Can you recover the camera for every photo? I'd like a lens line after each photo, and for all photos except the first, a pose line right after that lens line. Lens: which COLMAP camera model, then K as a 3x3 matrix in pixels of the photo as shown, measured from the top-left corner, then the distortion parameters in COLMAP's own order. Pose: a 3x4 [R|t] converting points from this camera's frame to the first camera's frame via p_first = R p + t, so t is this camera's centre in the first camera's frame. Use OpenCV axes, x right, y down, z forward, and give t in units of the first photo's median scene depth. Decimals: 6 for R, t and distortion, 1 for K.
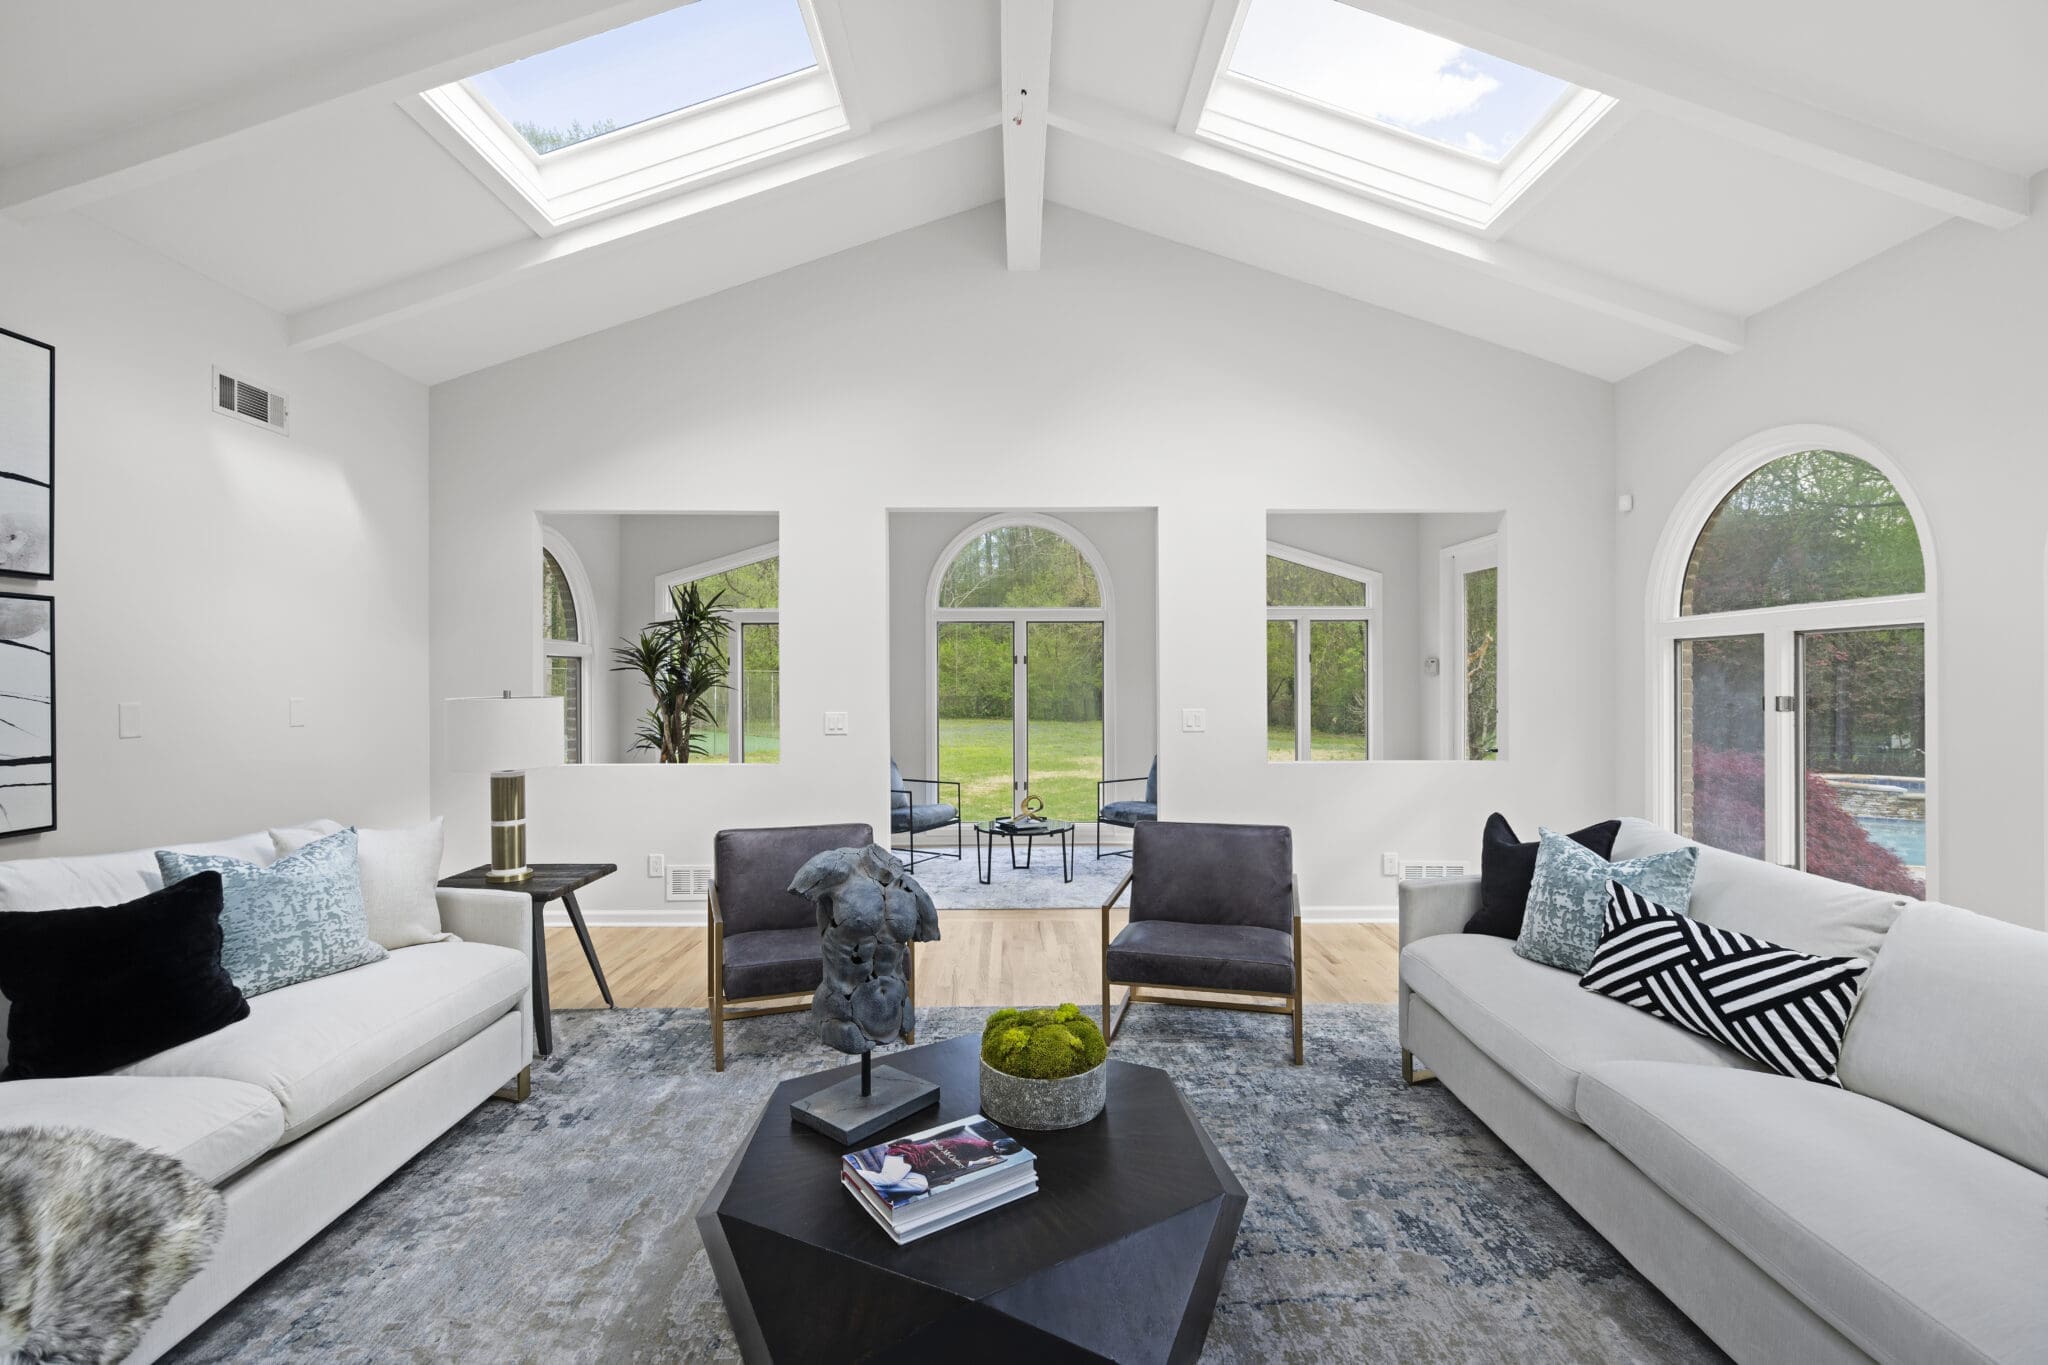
lens RADIAL K [[922.8, 0, 1022.7], [0, 922.8, 669.6], [0, 0, 1]] dist [-0.000706, 0.000205]
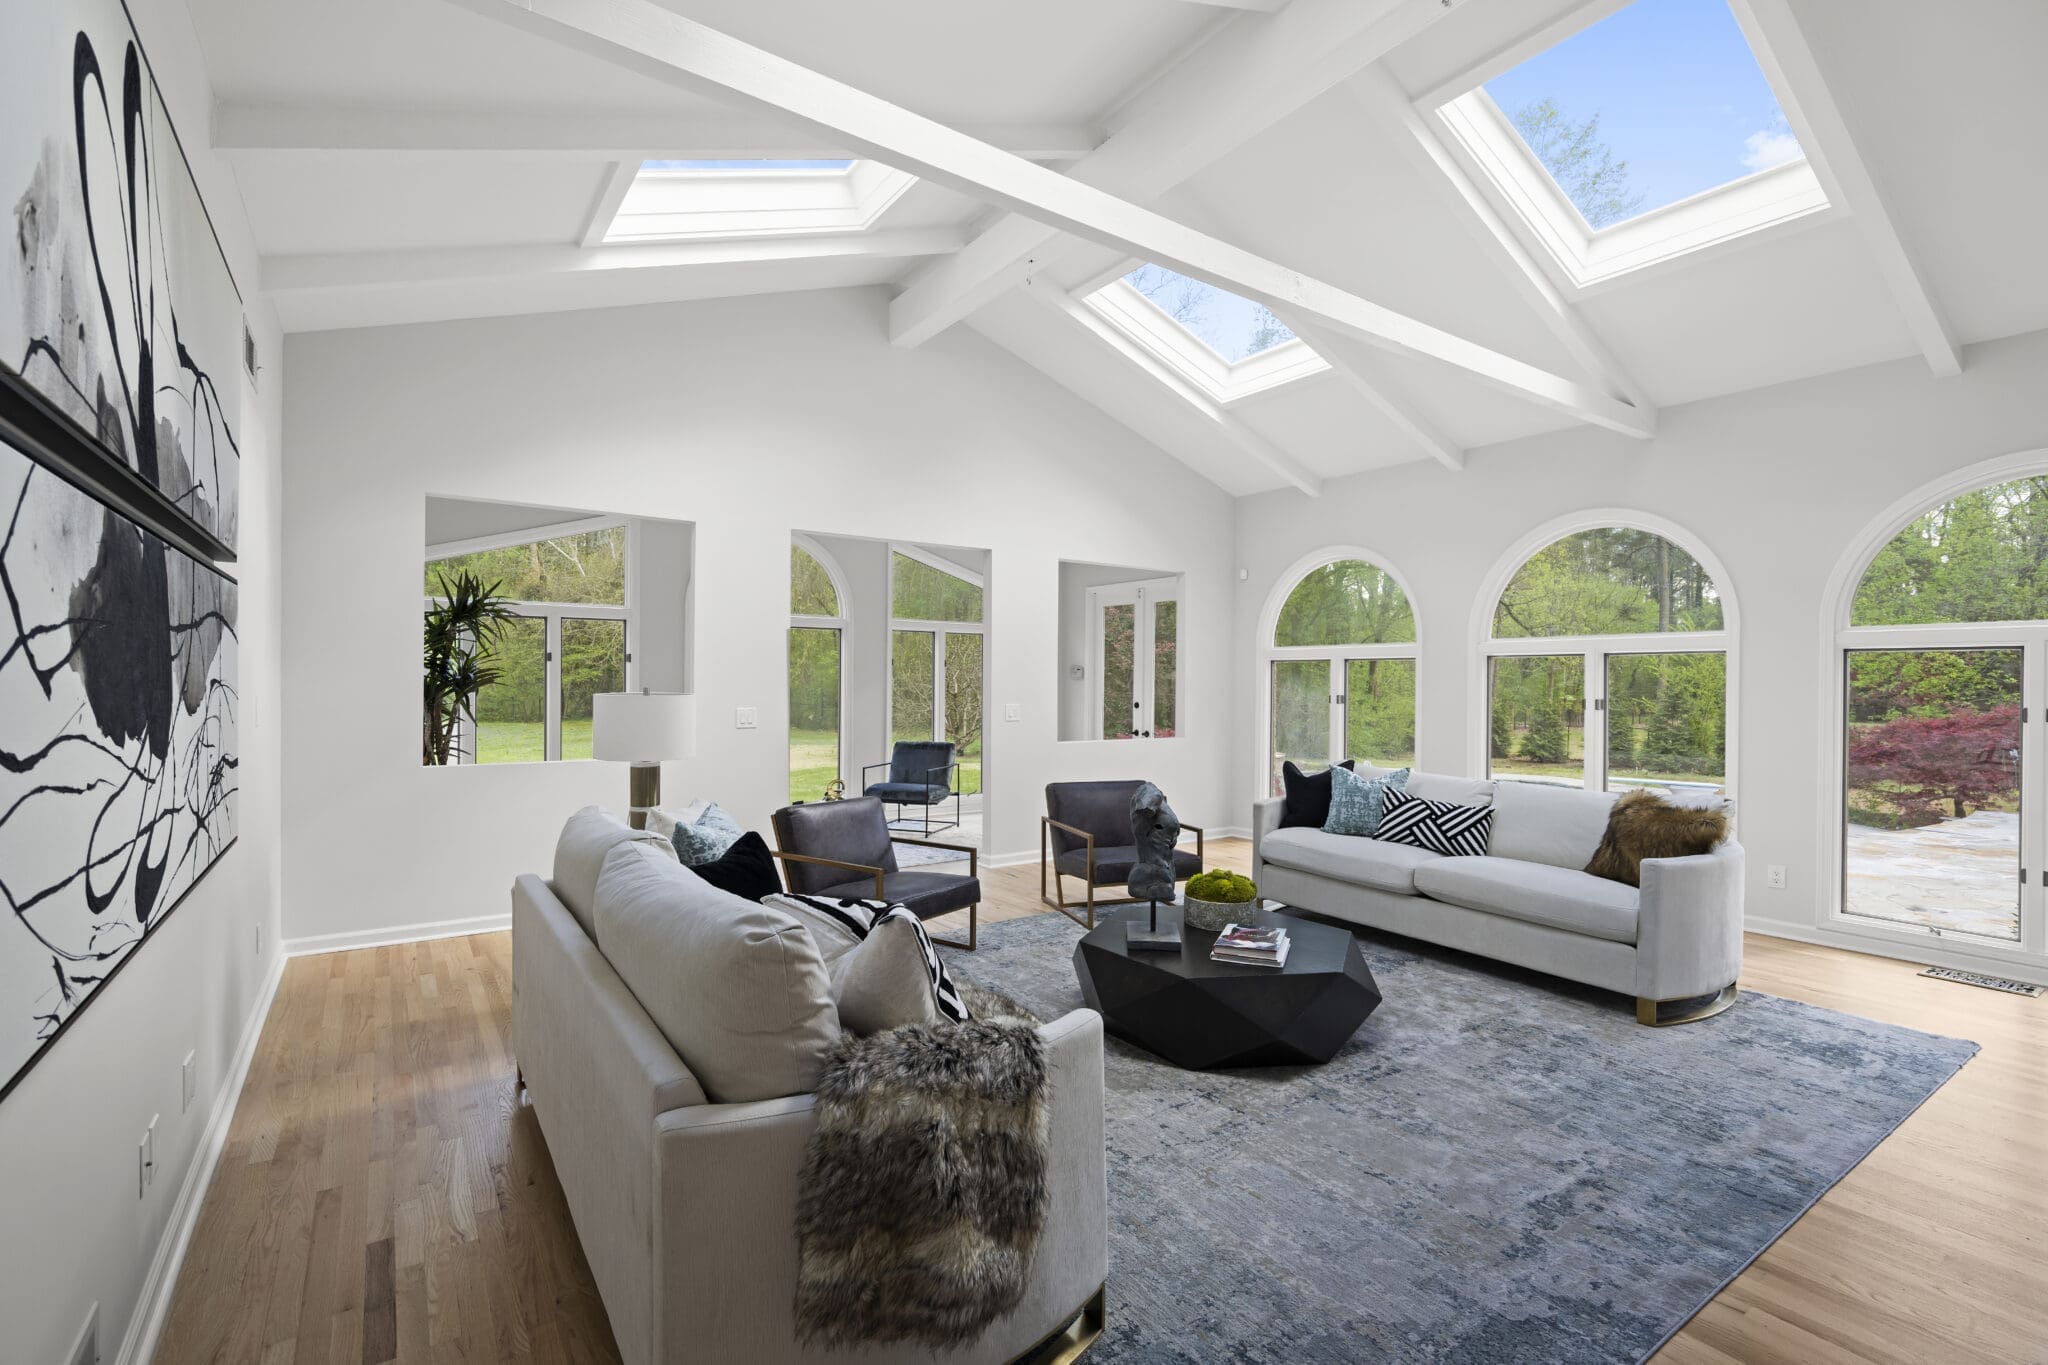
lens RADIAL K [[922.8, 0, 1022.7], [0, 922.8, 669.6], [0, 0, 1]] dist [-0.000706, 0.000205]
pose [[0.825936, 0.016812, 0.563513, -0.910912], [-0.018024, 0.999832, -0.003412, -0.004196], [-0.563475, -0.007338, 0.826100, -0.176402]]
